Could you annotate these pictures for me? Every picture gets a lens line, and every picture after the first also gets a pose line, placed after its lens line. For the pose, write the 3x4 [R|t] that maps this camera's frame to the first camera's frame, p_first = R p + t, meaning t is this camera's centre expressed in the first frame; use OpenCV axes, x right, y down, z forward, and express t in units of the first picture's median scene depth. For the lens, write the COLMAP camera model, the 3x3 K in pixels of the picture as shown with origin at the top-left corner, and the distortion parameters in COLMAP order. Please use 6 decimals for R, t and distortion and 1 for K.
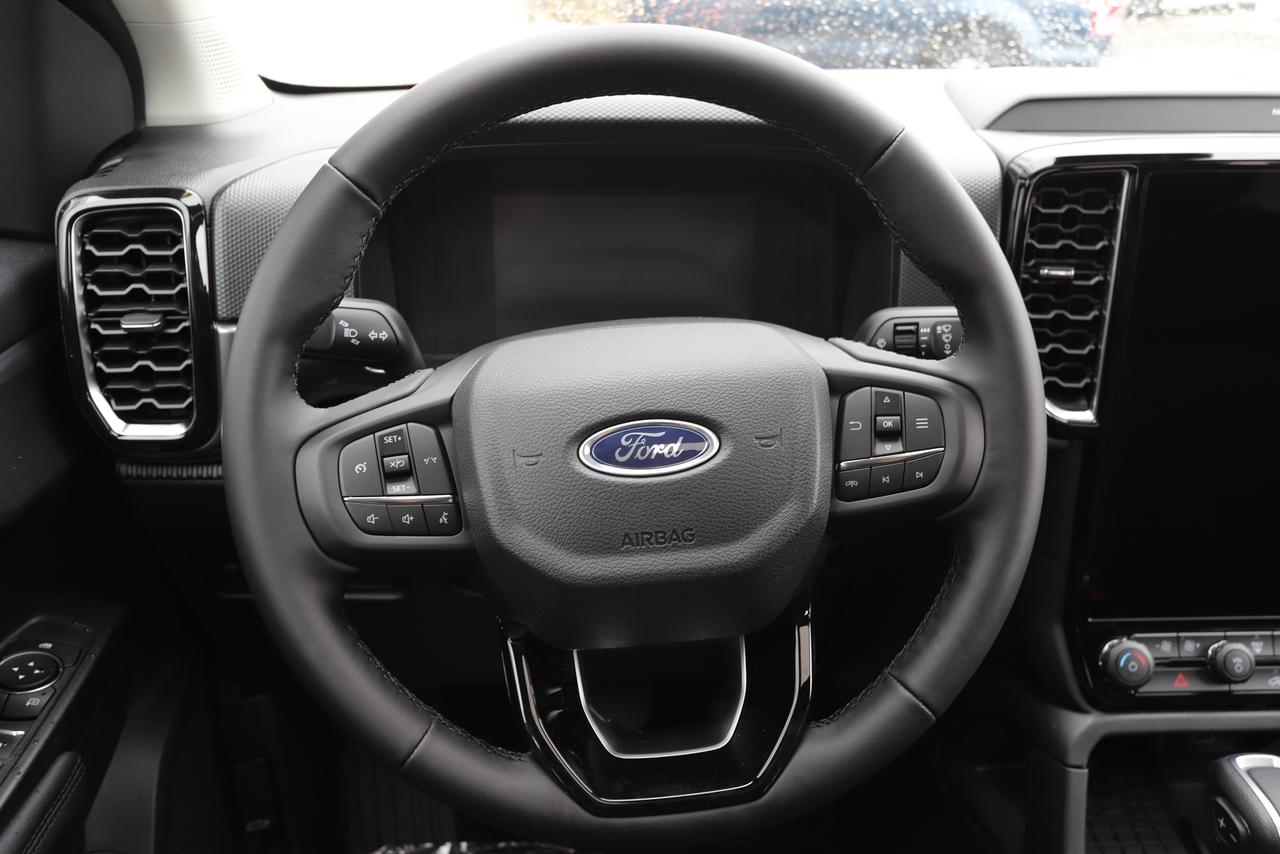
lens RADIAL K [[1096.1, 0, 638.5], [0, 1096.1, 434.2], [0, 0, 1]] dist [0.009941, 0.034638]
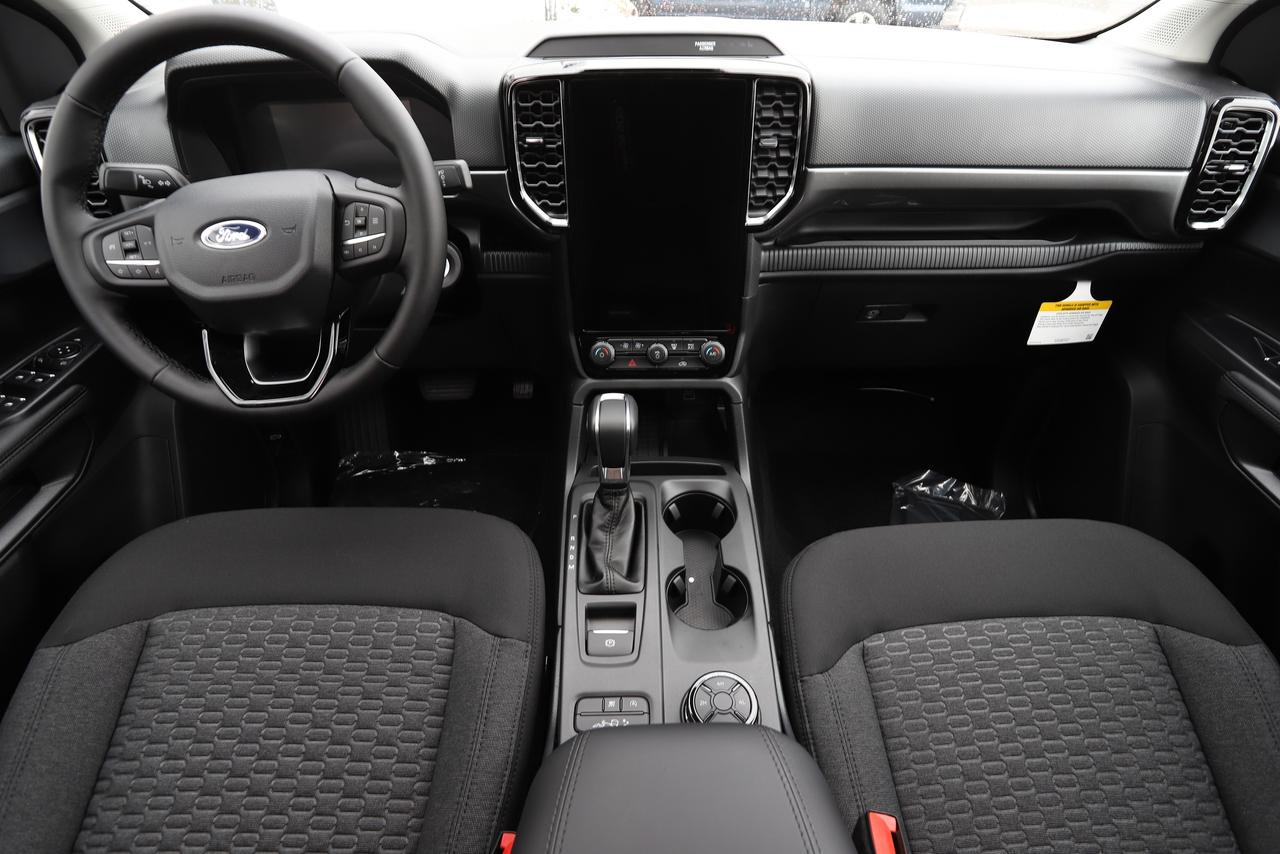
lens RADIAL K [[619.3, 0, 640.5], [0, 619.3, 419.7], [0, 0, 1]] dist [-0.033791, 0.002975]
pose [[0.997761, 0.014412, -0.065303, 0.719217], [0.002662, 0.967168, 0.254123, 0.050101], [0.066822, -0.253728, 0.964965, -0.115562]]
